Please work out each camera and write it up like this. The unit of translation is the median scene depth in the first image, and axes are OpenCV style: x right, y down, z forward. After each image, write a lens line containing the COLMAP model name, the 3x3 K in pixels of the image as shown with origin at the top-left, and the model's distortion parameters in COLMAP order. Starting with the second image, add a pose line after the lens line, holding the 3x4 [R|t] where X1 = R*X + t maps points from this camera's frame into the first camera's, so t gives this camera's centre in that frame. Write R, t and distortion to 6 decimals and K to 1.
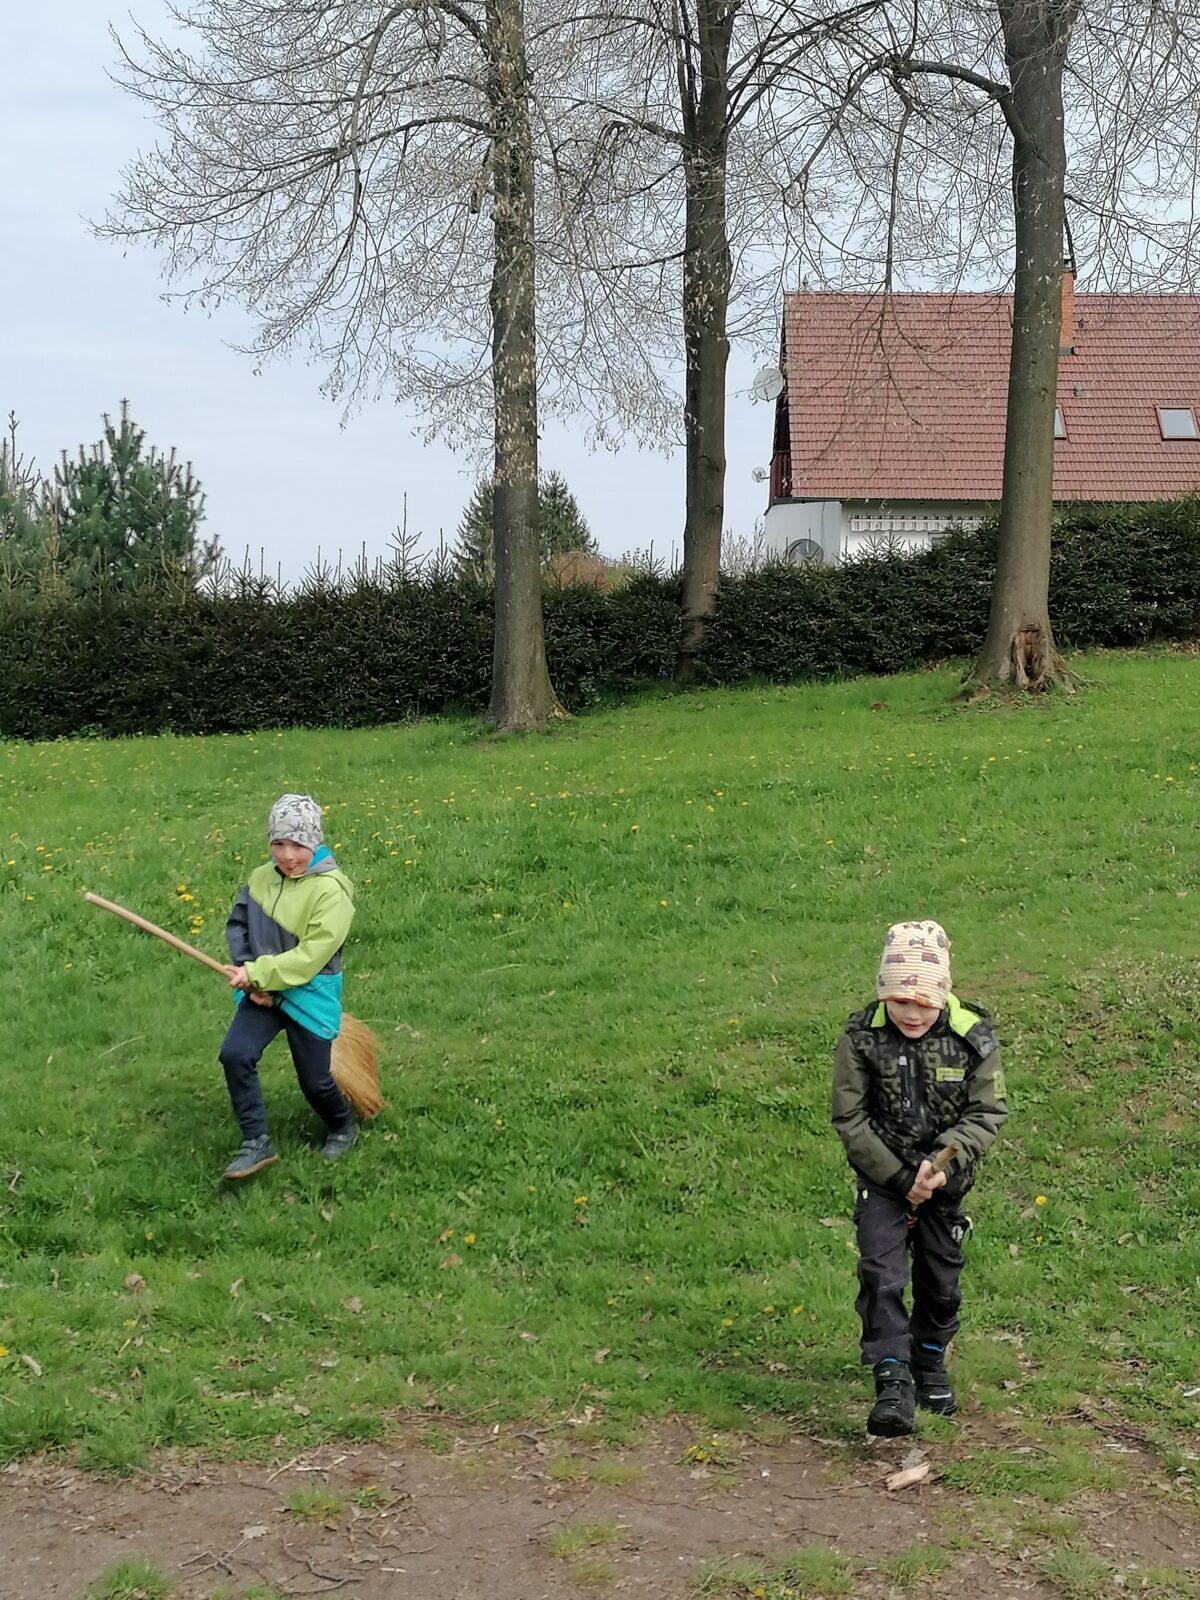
lens RADIAL K [[2165.8, 0, 600.7], [0, 2165.8, 798.1], [0, 0, 1]] dist [0.092532, 0.006248]
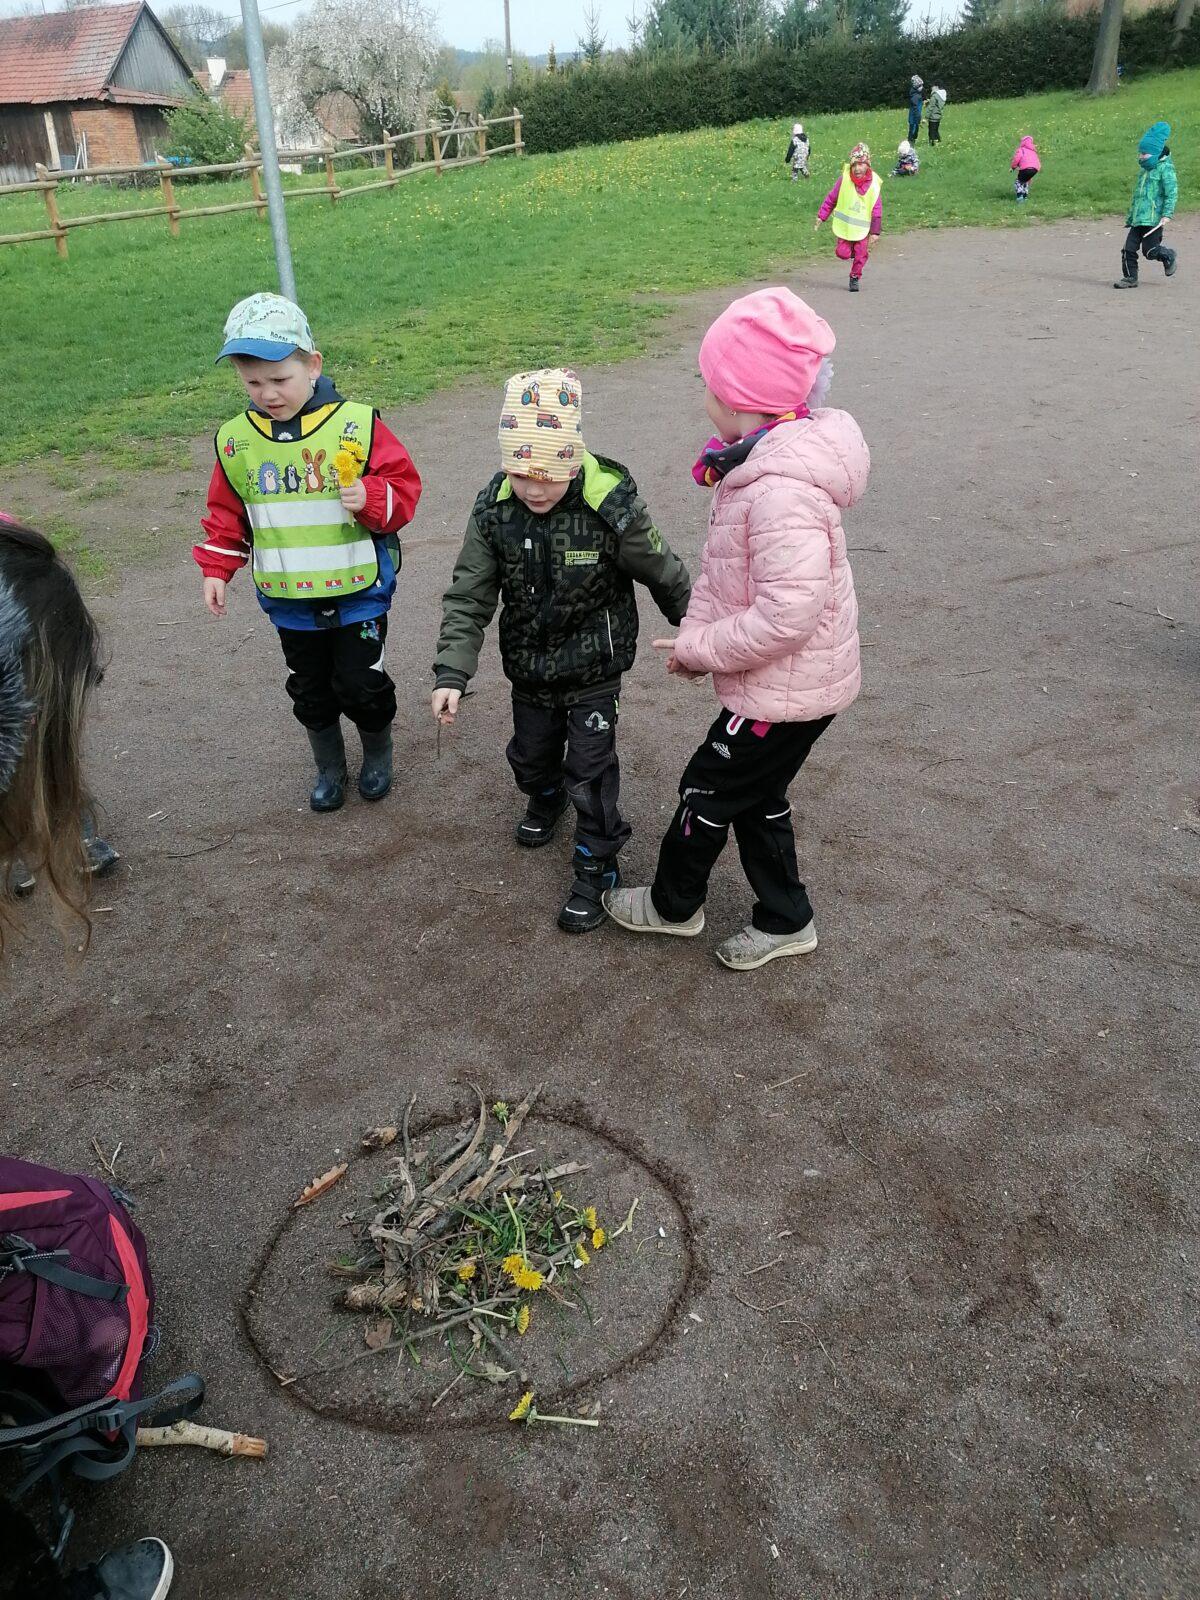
lens RADIAL K [[1204.5, 0, 606.8], [0, 1204.5, 780.2], [0, 0, 1]] dist [0.107225, -0.135759]
pose [[0.955370, 0.105454, -0.275948, -0.079342], [0.027383, 0.898479, 0.438161, 0.030480], [0.294140, -0.426162, 0.855493, -0.492224]]
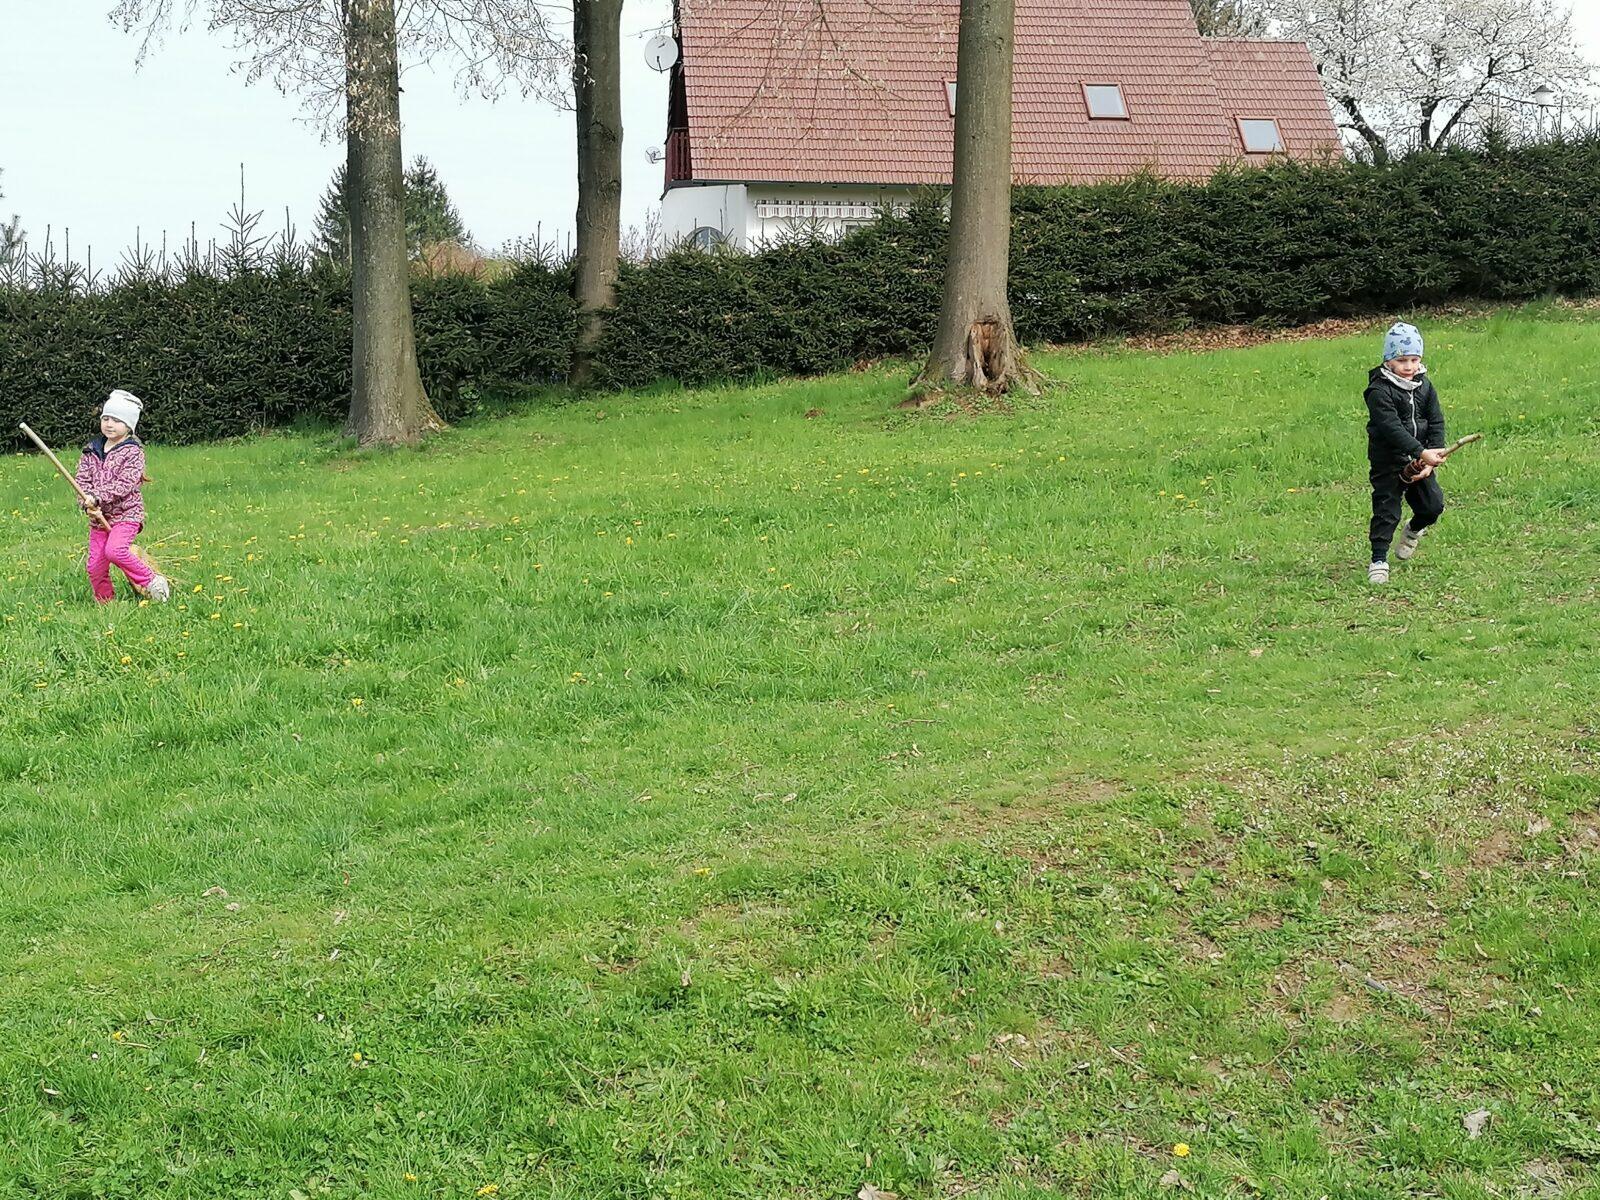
lens RADIAL K [[2300.4, 0, 808.1], [0, 2300.4, 607.2], [0, 0, 1]] dist [0.103736, -0.157970]
pose [[0.990015, -0.022861, 0.139097, -0.001614], [0.017068, 0.998942, 0.042694, -0.003380], [-0.139926, -0.039894, 0.989358, 0.074690]]
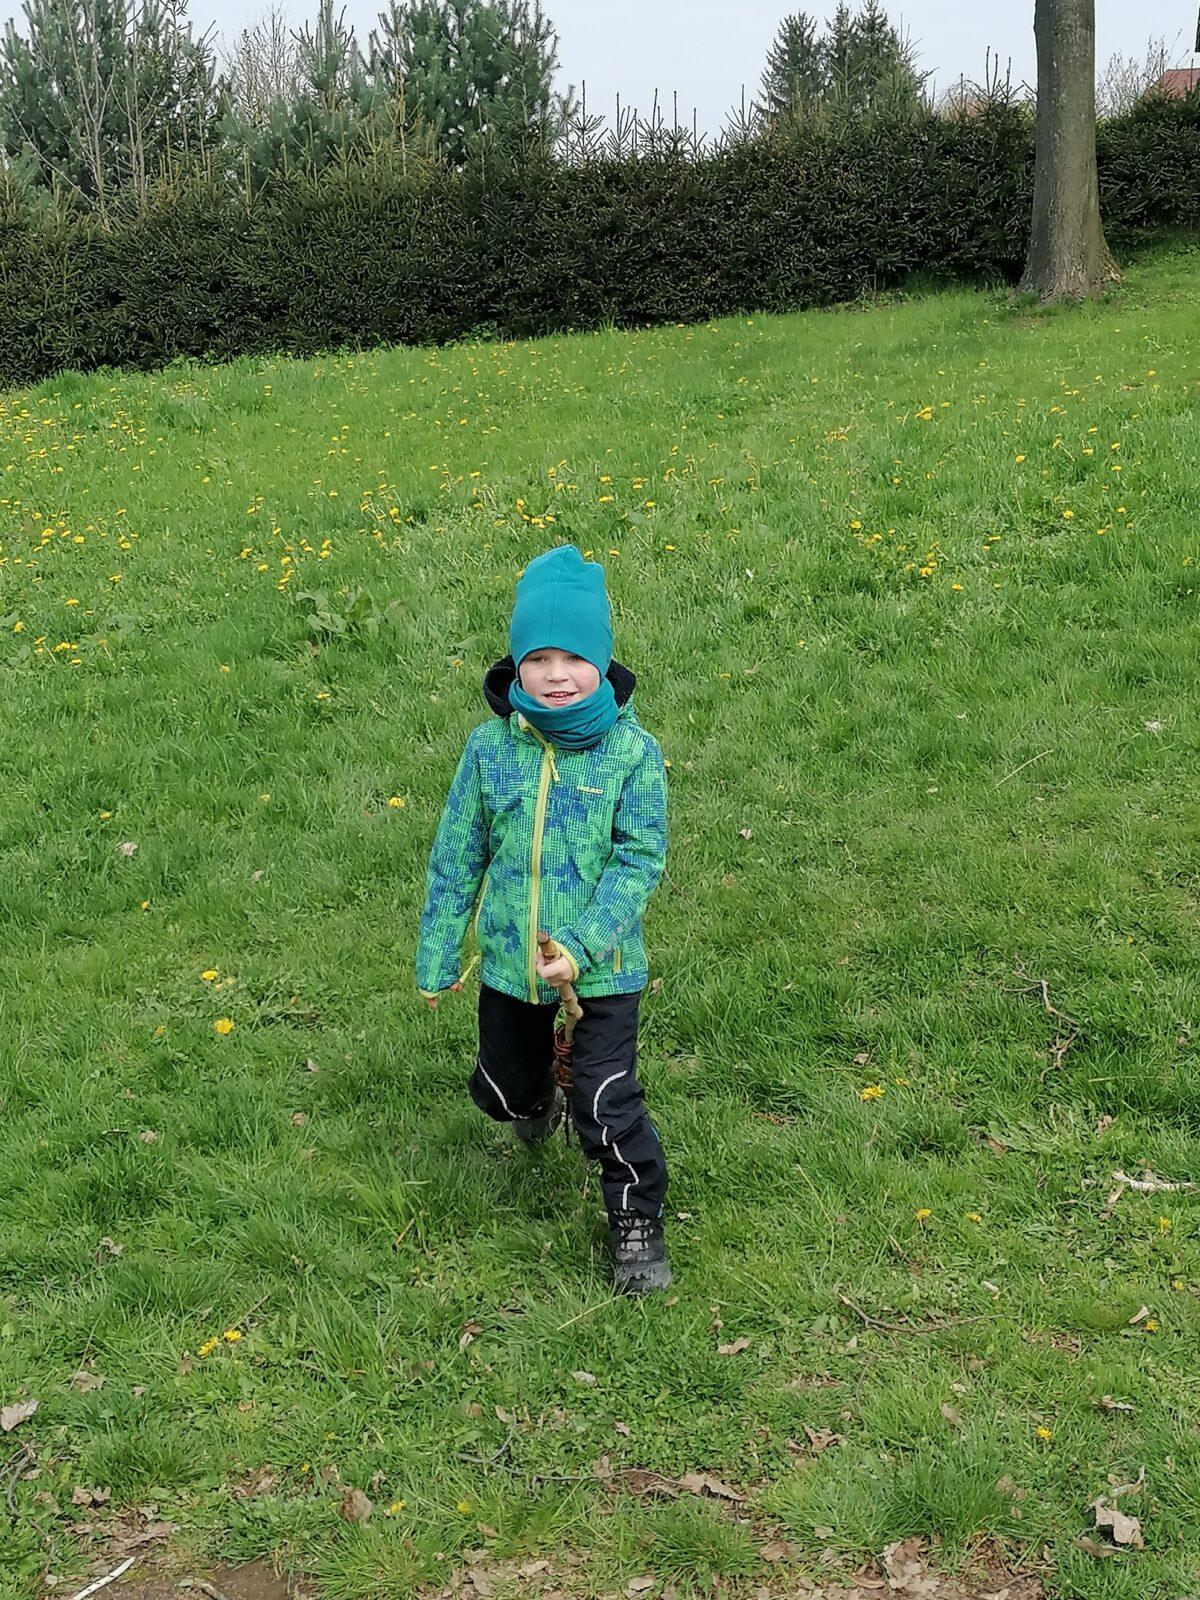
lens RADIAL K [[2406.5, 0, 644.8], [0, 2406.5, 779.1], [0, 0, 1]] dist [0.082899, -0.100923]
pose [[0.993257, -0.027286, -0.112676, -0.073510], [0.044655, 0.986962, 0.154636, -0.001634], [0.106988, -0.158625, 0.981525, 0.069422]]
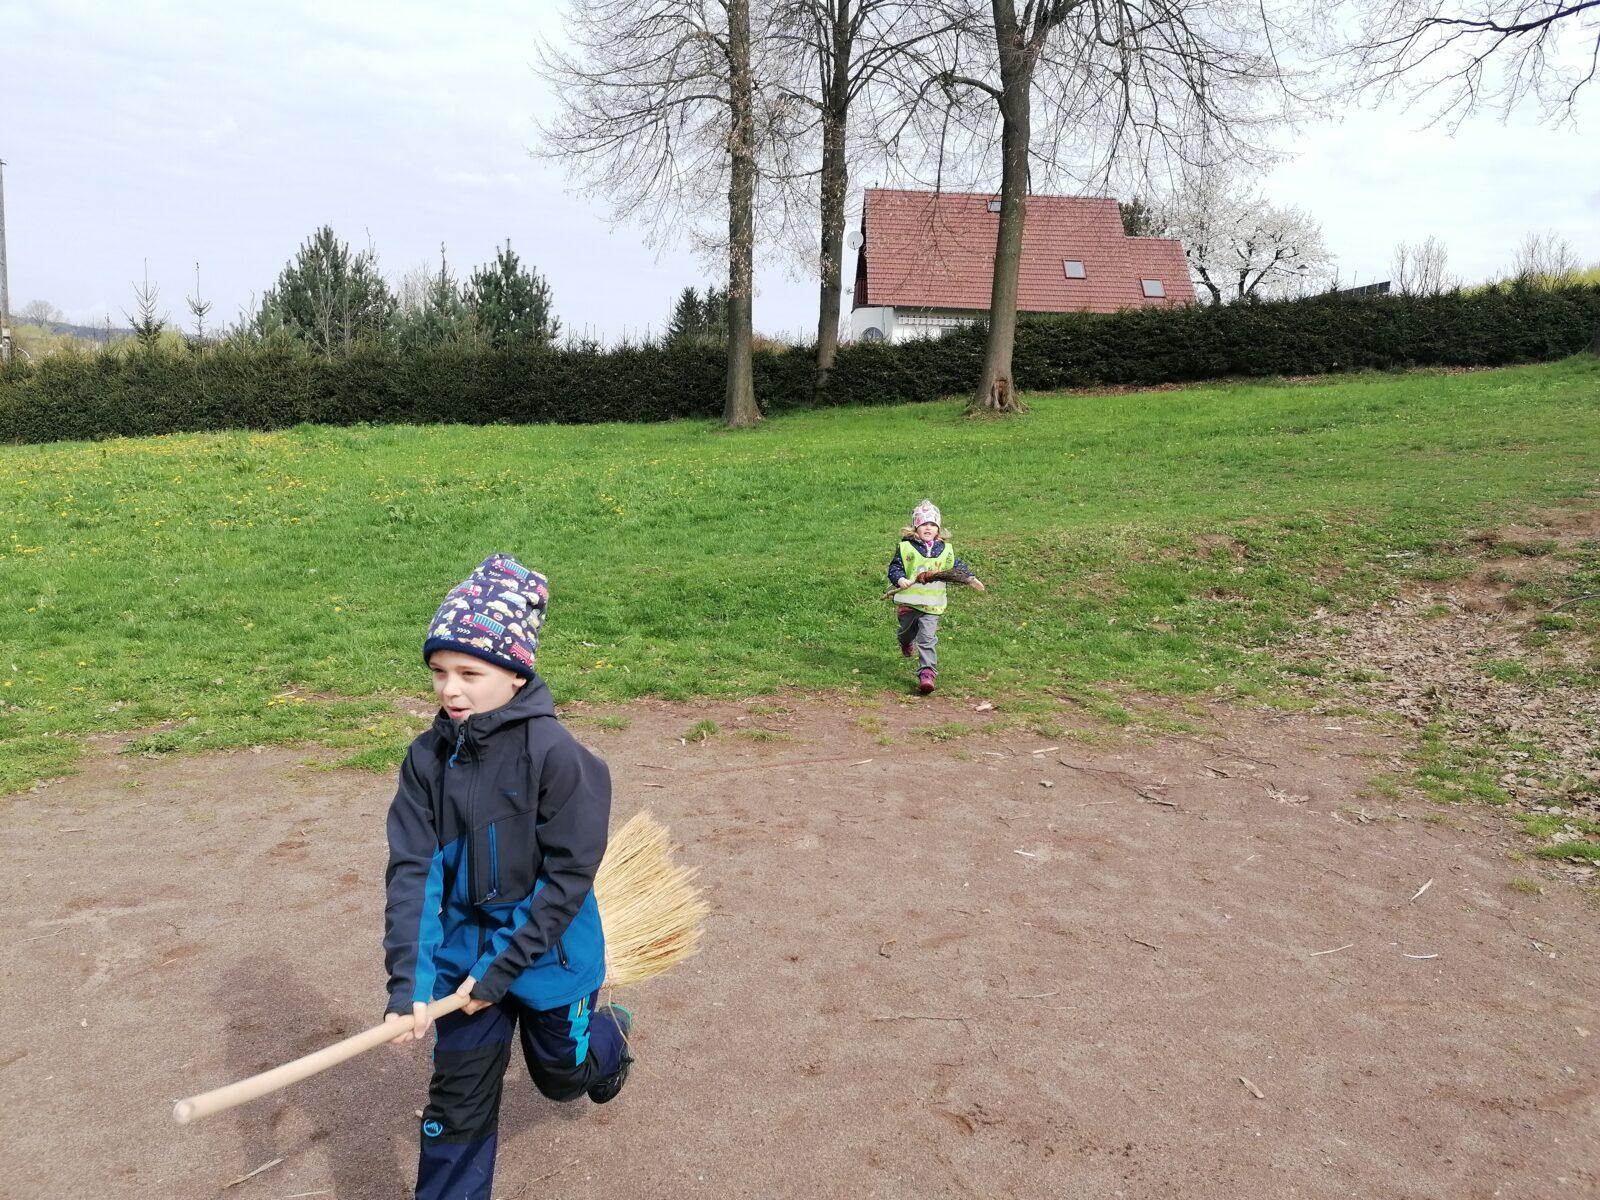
lens RADIAL K [[1188.9, 0, 800.0], [0, 1188.9, 600.0], [0, 0, 1]] dist [0.103511, -0.128630]
pose [[0.998674, 0.017512, 0.048414, -0.024611], [-0.022663, 0.993894, 0.107985, 0.005613], [-0.046228, -0.108939, 0.992973, -0.064052]]
